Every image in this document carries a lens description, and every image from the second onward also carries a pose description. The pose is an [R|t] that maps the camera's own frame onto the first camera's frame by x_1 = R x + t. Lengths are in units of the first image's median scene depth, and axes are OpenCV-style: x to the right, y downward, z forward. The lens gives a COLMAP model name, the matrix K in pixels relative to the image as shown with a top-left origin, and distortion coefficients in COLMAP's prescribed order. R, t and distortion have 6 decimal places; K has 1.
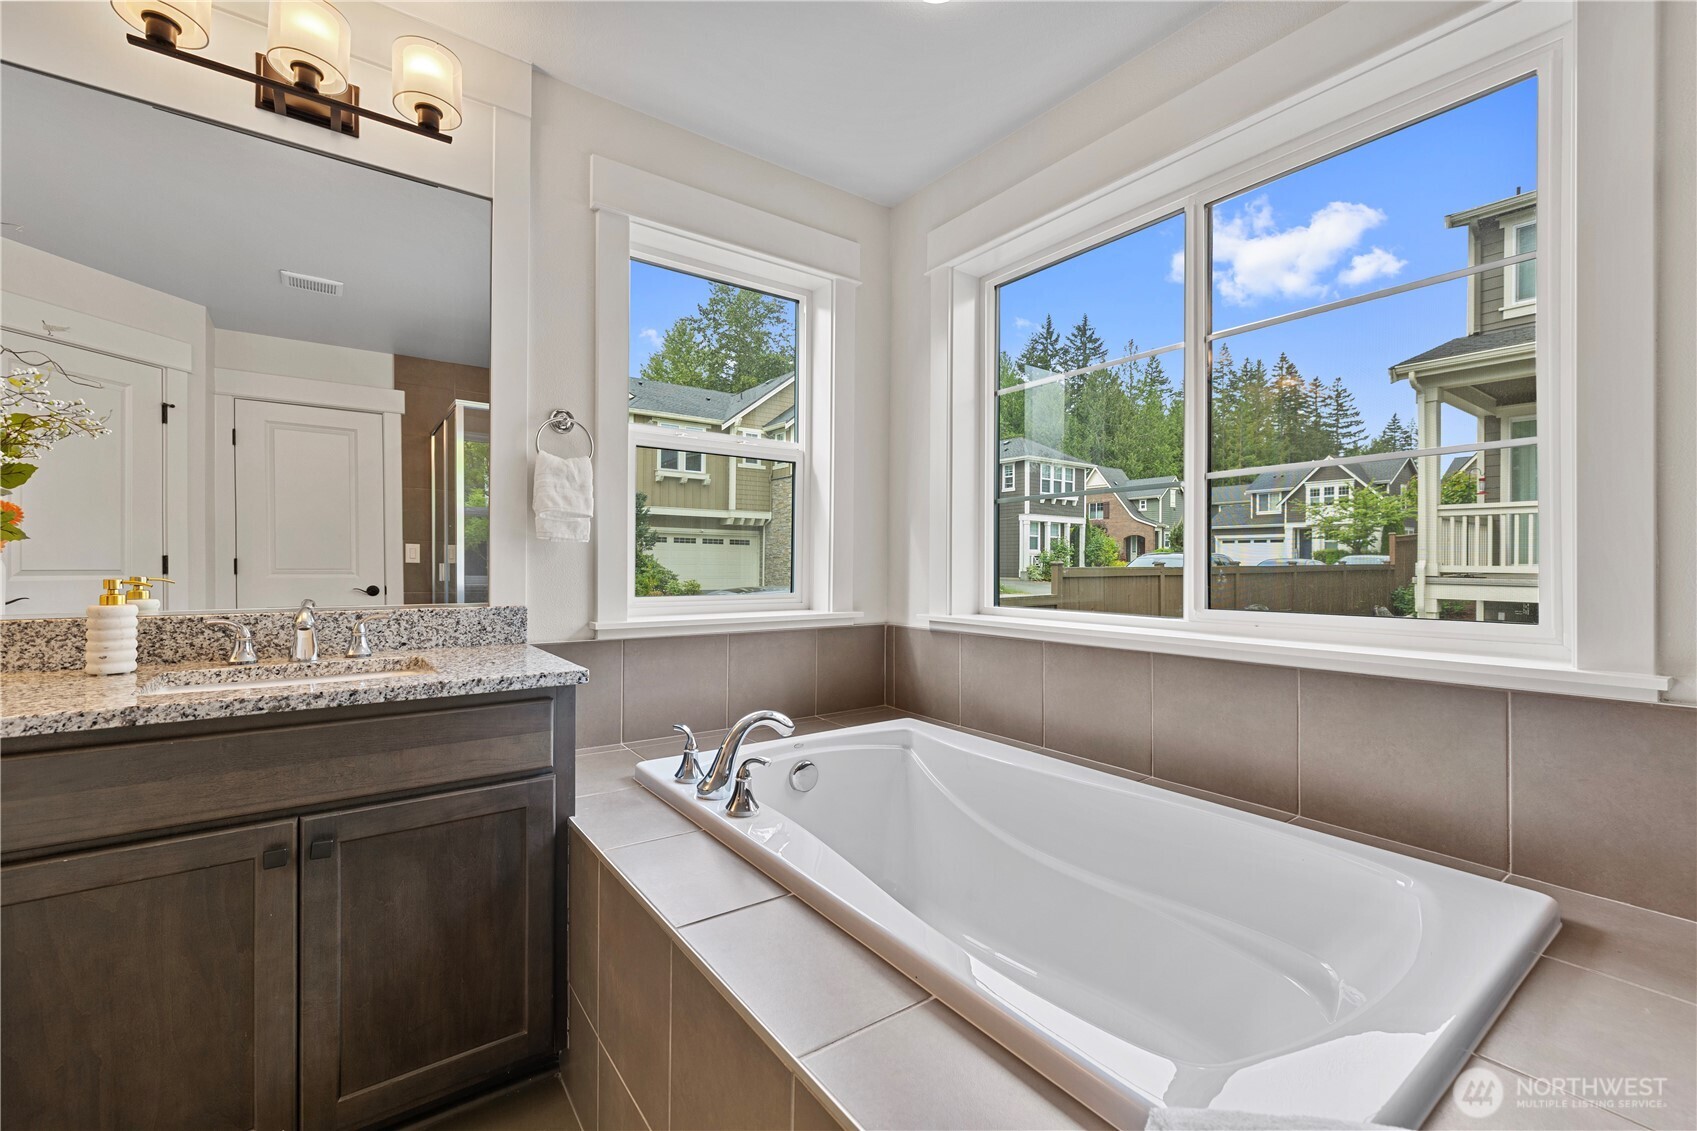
lens RADIAL K [[713.6, 0, 846.3], [0, 713.6, 564.3], [0, 0, 1]] dist [0.001442, 0.000394]
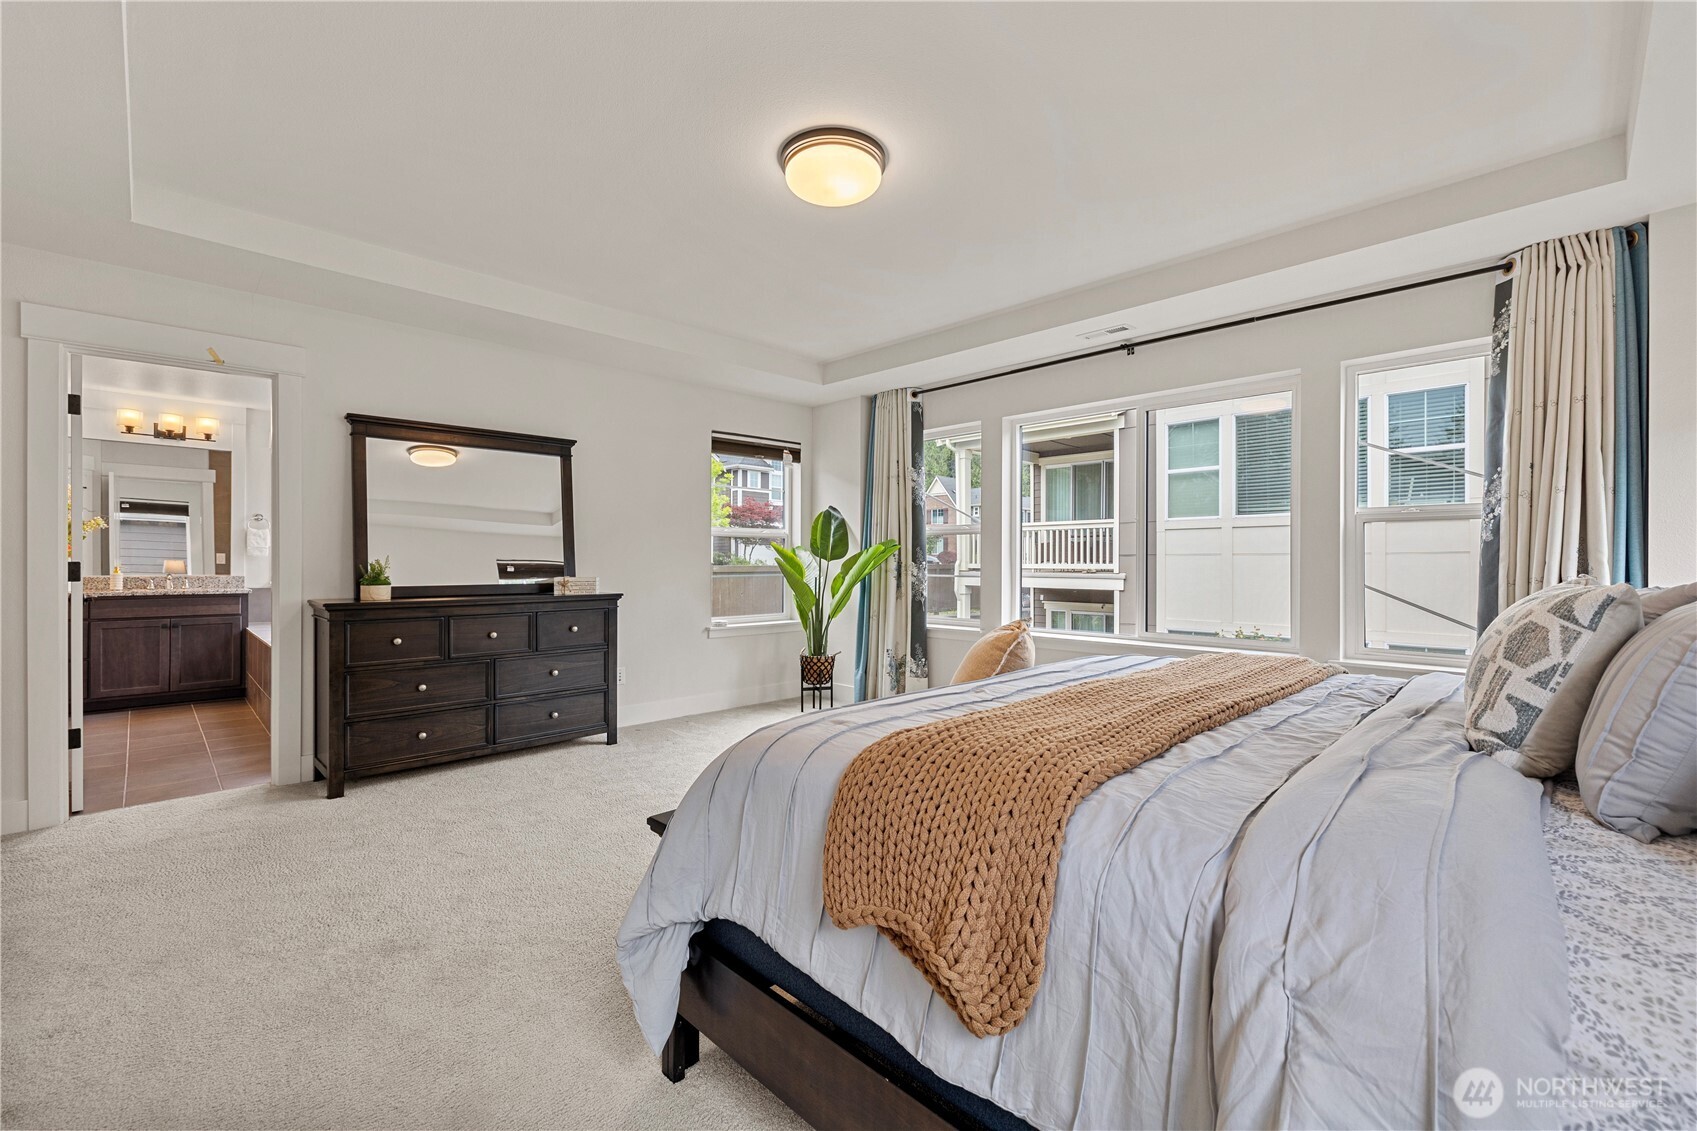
lens RADIAL K [[713.6, 0, 850.3], [0, 713.6, 562.2], [0, 0, 1]] dist [0.001442, 0.000394]
pose [[0.989400, -0.002419, 0.145195, 0.750443], [0.003061, 0.999987, -0.004198, 0.007542], [-0.145183, 0.004598, 0.989394, -1.085374]]
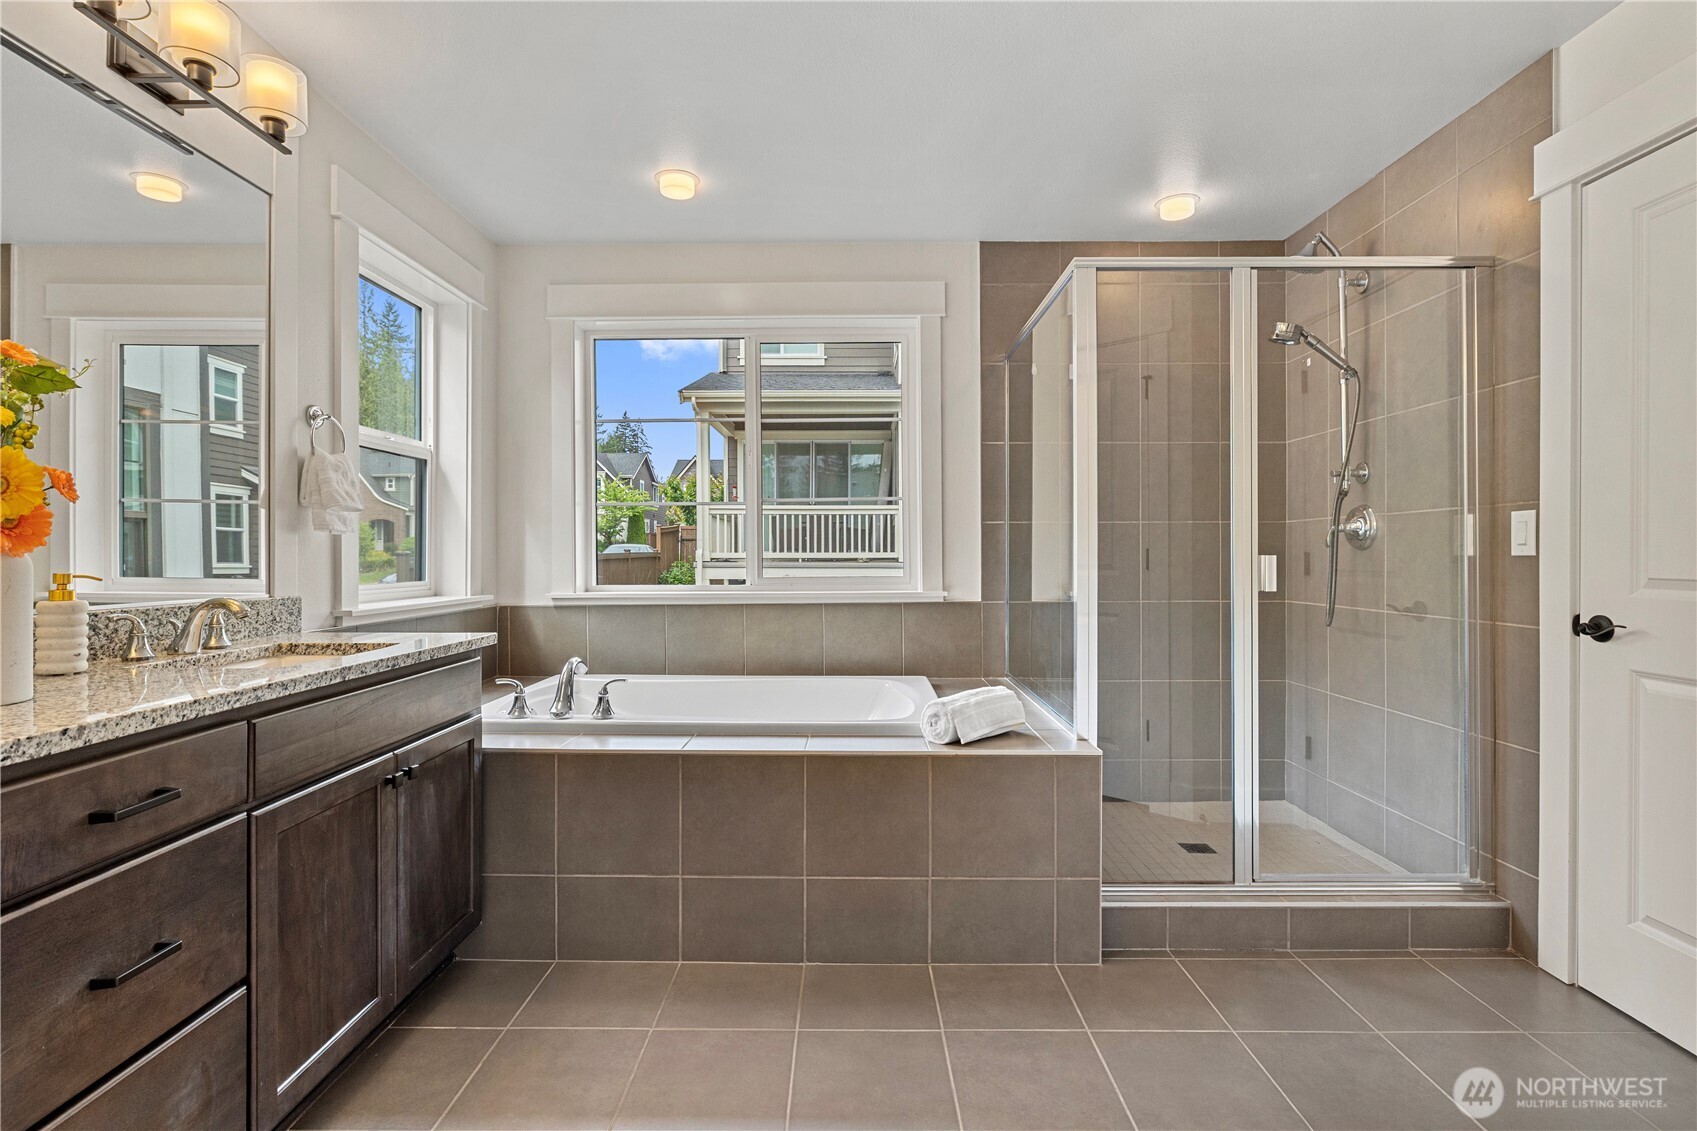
lens RADIAL K [[815.3, 0, 854.6], [0, 815.3, 556.6], [0, 0, 1]] dist [-0.010018, 0.000911]
pose [[0.595458, -0.010042, 0.803324, -0.382316], [0.007364, 0.999948, 0.007041, -0.000117], [-0.803353, 0.001724, 0.595501, -0.142715]]
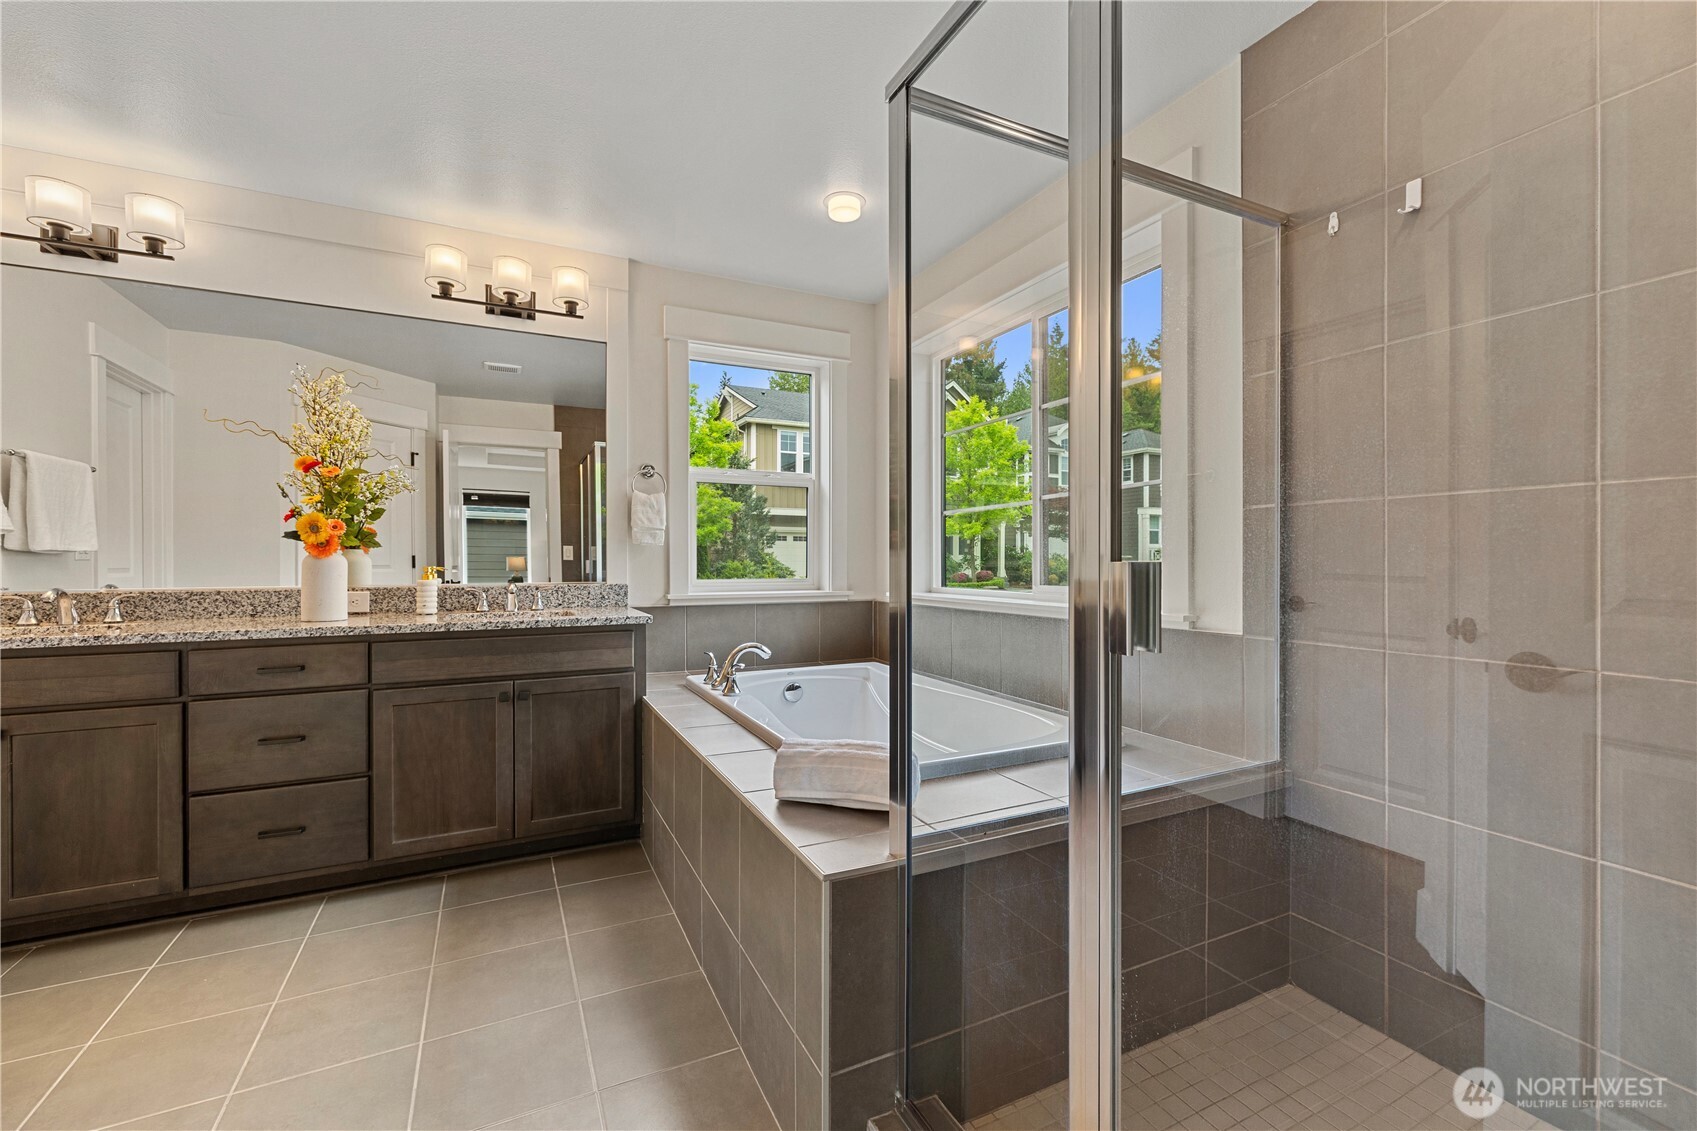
lens RADIAL K [[713.6, 0, 845.2], [0, 713.6, 561.9], [0, 0, 1]] dist [0.001442, 0.000394]
pose [[0.983973, -0.005652, -0.178226, 0.146638], [0.005901, 0.999982, 0.000872, 0.003623], [0.178218, -0.001910, 0.983989, -0.230335]]
